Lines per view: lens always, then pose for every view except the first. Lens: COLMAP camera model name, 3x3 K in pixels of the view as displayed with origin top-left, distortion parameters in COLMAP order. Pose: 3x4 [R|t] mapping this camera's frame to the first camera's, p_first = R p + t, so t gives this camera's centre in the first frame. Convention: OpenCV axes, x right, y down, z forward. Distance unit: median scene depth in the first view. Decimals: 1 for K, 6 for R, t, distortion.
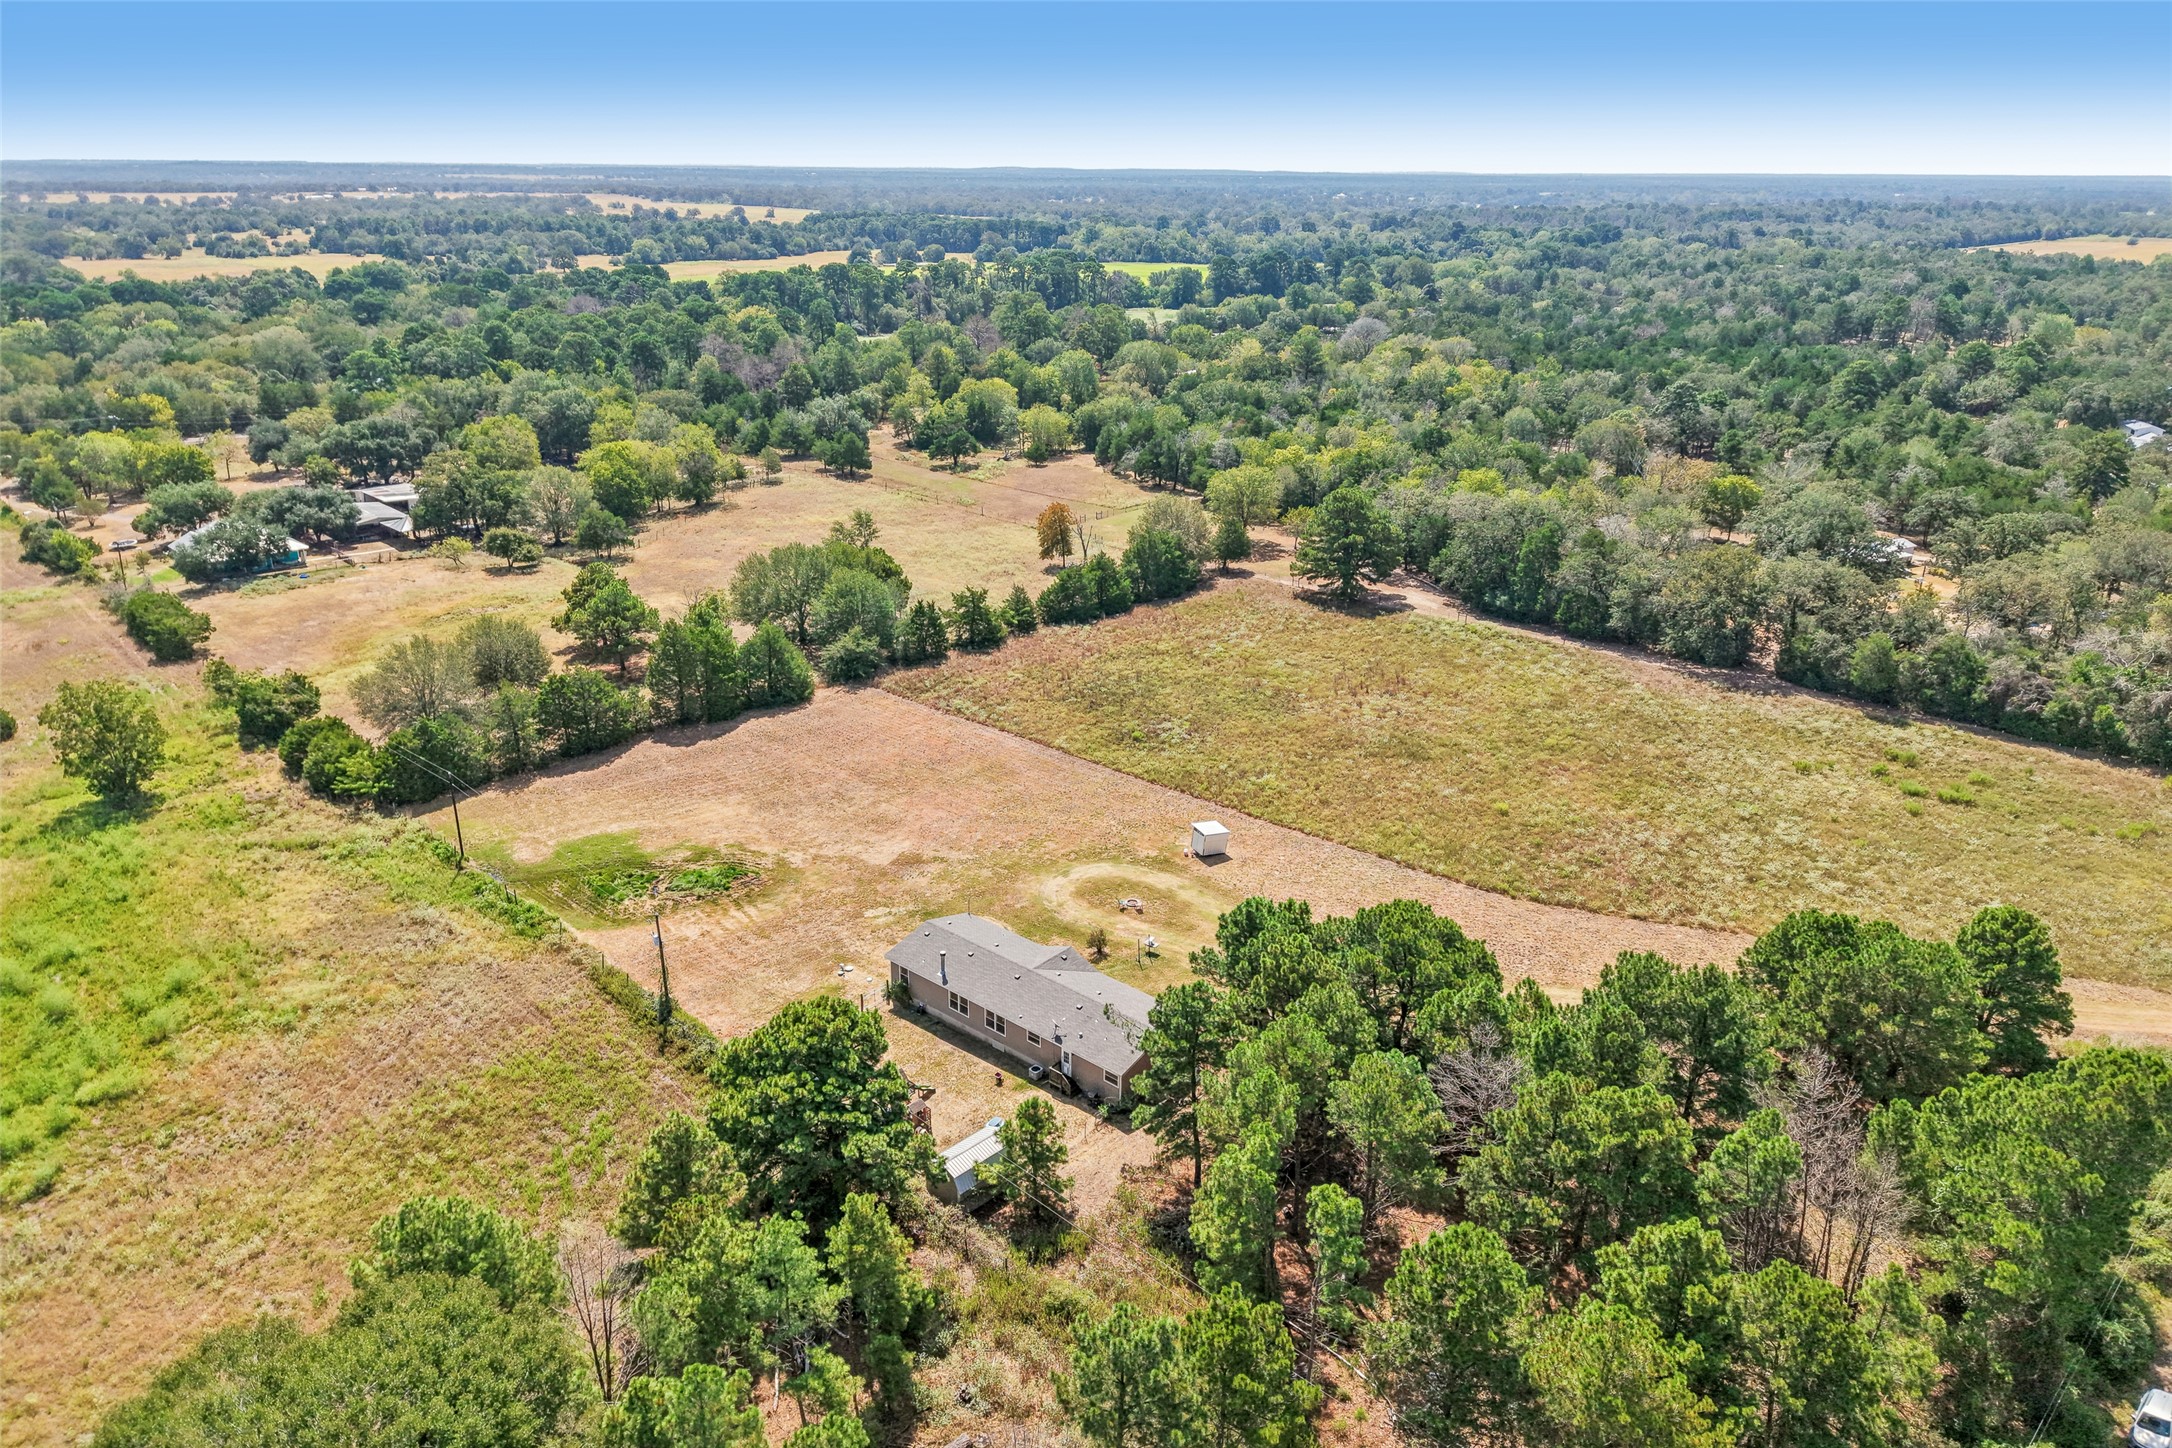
lens RADIAL K [[1453.0, 0, 1086.0], [0, 1453.0, 724.0], [0, 0, 1]] dist [0.084383, -0.150174]
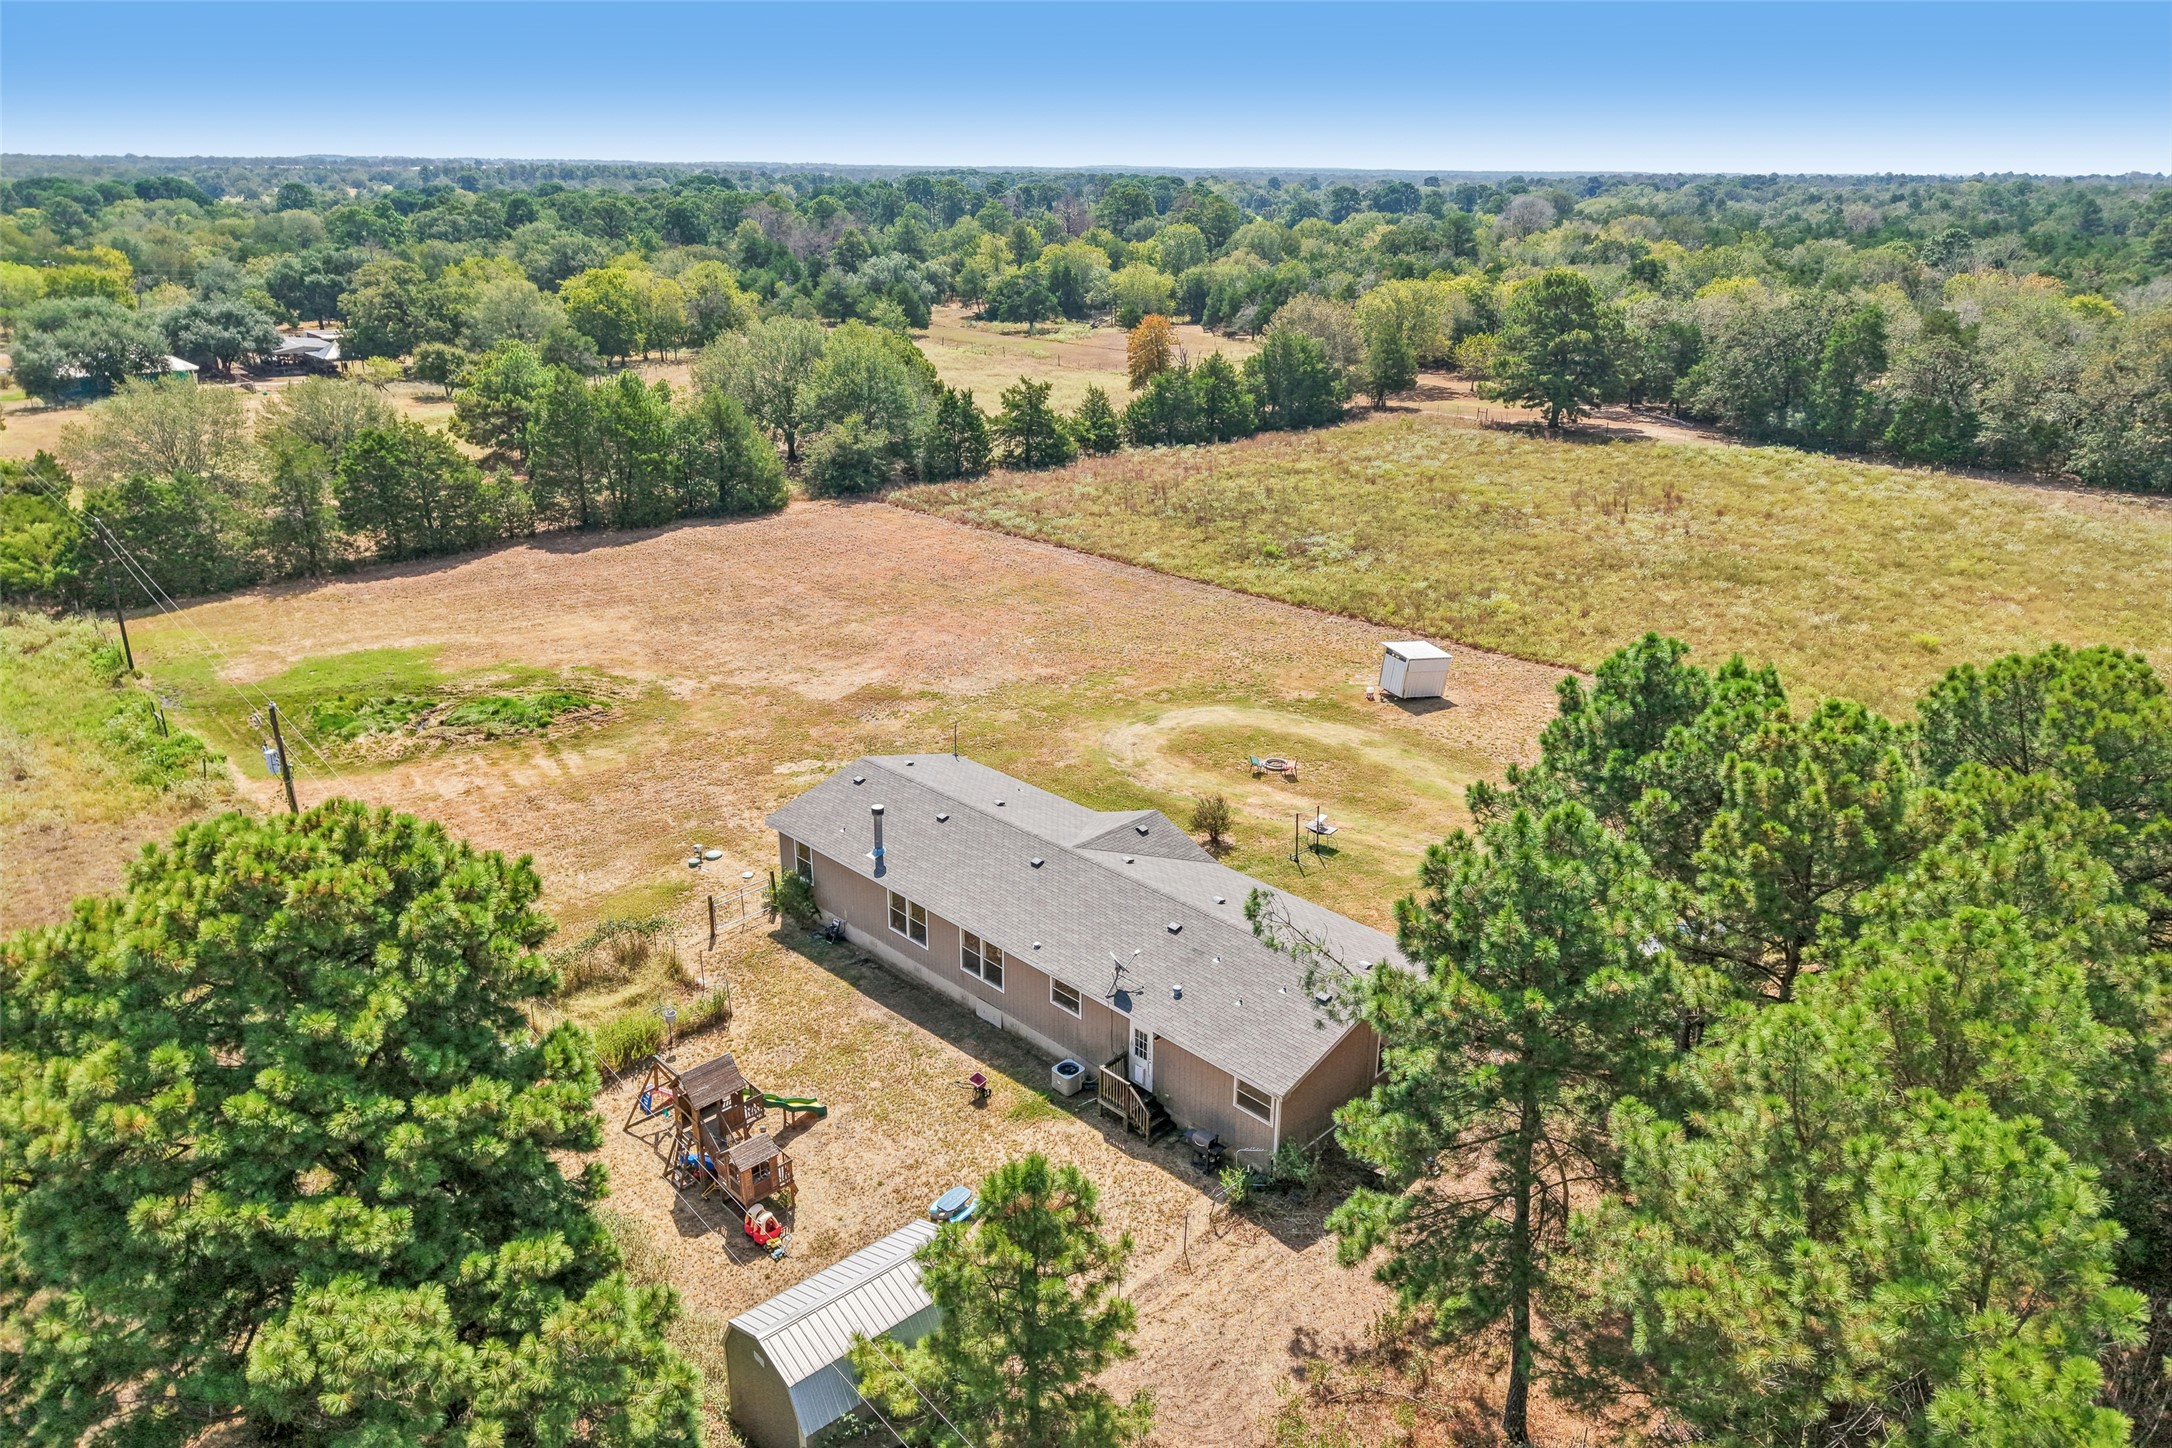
lens RADIAL K [[1462.7, 0, 1116.4], [0, 1462.7, 727.0], [0, 0, 1]] dist [0.015524, -0.000844]
pose [[0.998720, 0.031120, -0.039868, -0.005037], [-0.031129, 0.999515, 0.000390, 0.102691], [0.039861, 0.000852, 0.999205, 0.433283]]
